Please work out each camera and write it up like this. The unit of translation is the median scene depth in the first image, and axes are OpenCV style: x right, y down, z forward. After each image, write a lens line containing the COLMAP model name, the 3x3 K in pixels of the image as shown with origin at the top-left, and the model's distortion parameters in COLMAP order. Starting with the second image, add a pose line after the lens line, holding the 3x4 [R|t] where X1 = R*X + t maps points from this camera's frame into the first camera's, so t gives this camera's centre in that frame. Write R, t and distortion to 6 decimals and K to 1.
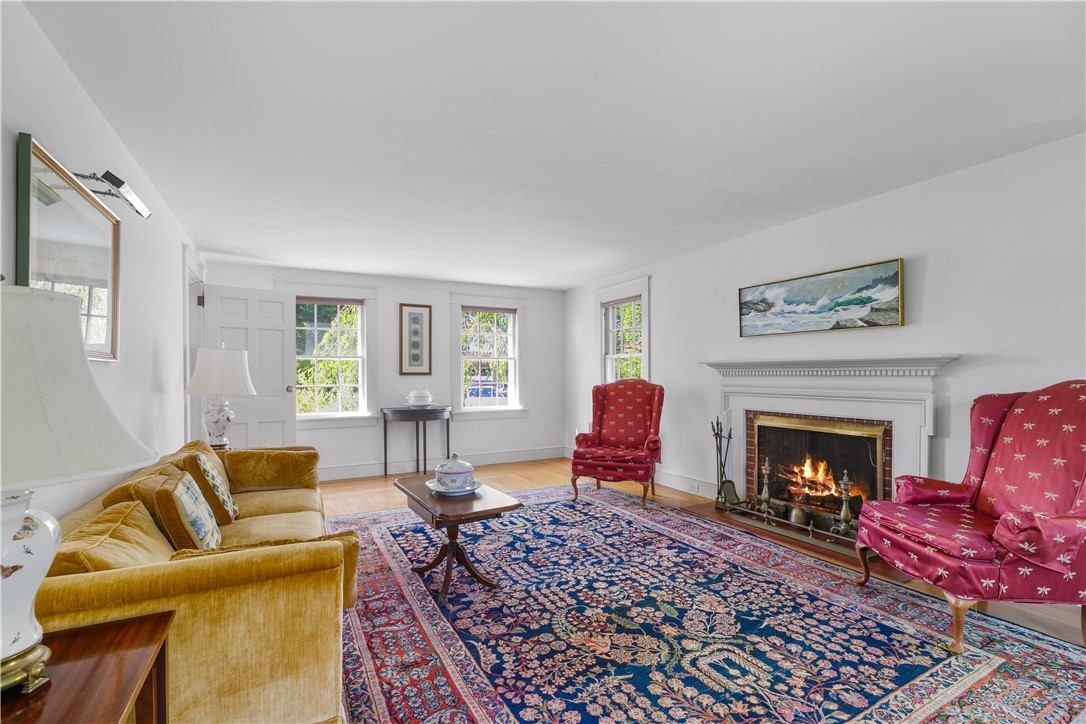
lens RADIAL K [[495.3, 0, 547.1], [0, 495.3, 370.5], [0, 0, 1]] dist [0.005036, -0.002333]
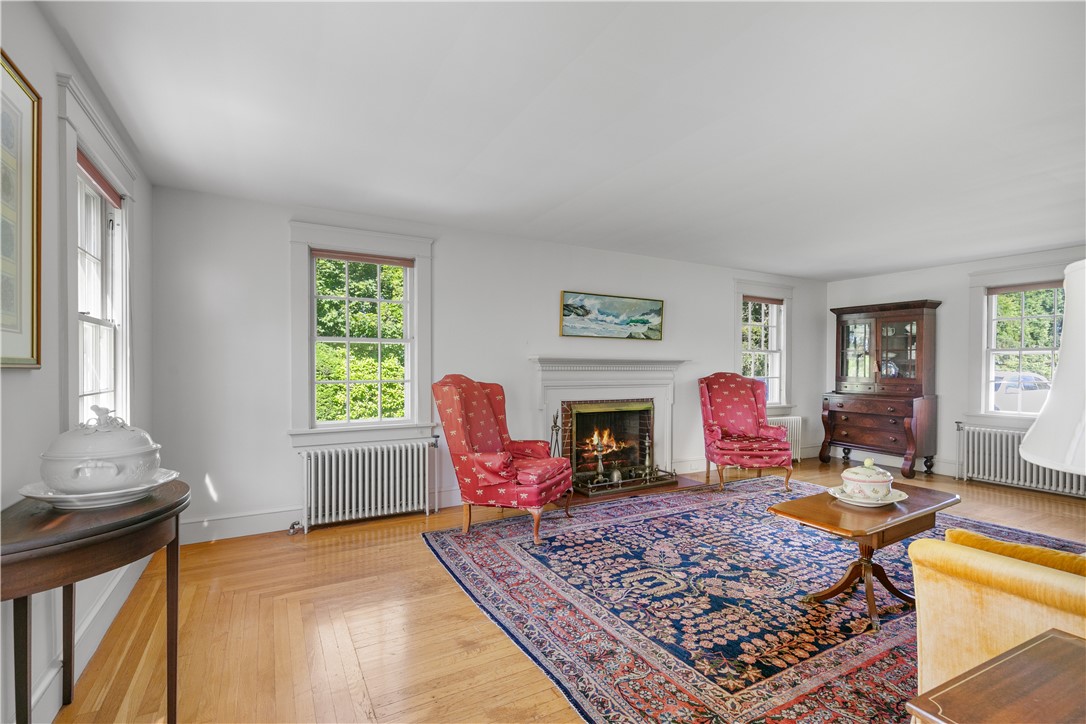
lens RADIAL K [[495.3, 0, 547.0], [0, 495.3, 366.4], [0, 0, 1]] dist [0.005036, -0.002333]
pose [[-0.023977, 0.003439, 0.999707, -0.858397], [-0.011862, 0.999923, -0.003724, 0.007241], [-0.999642, -0.011948, -0.023934, 1.285693]]
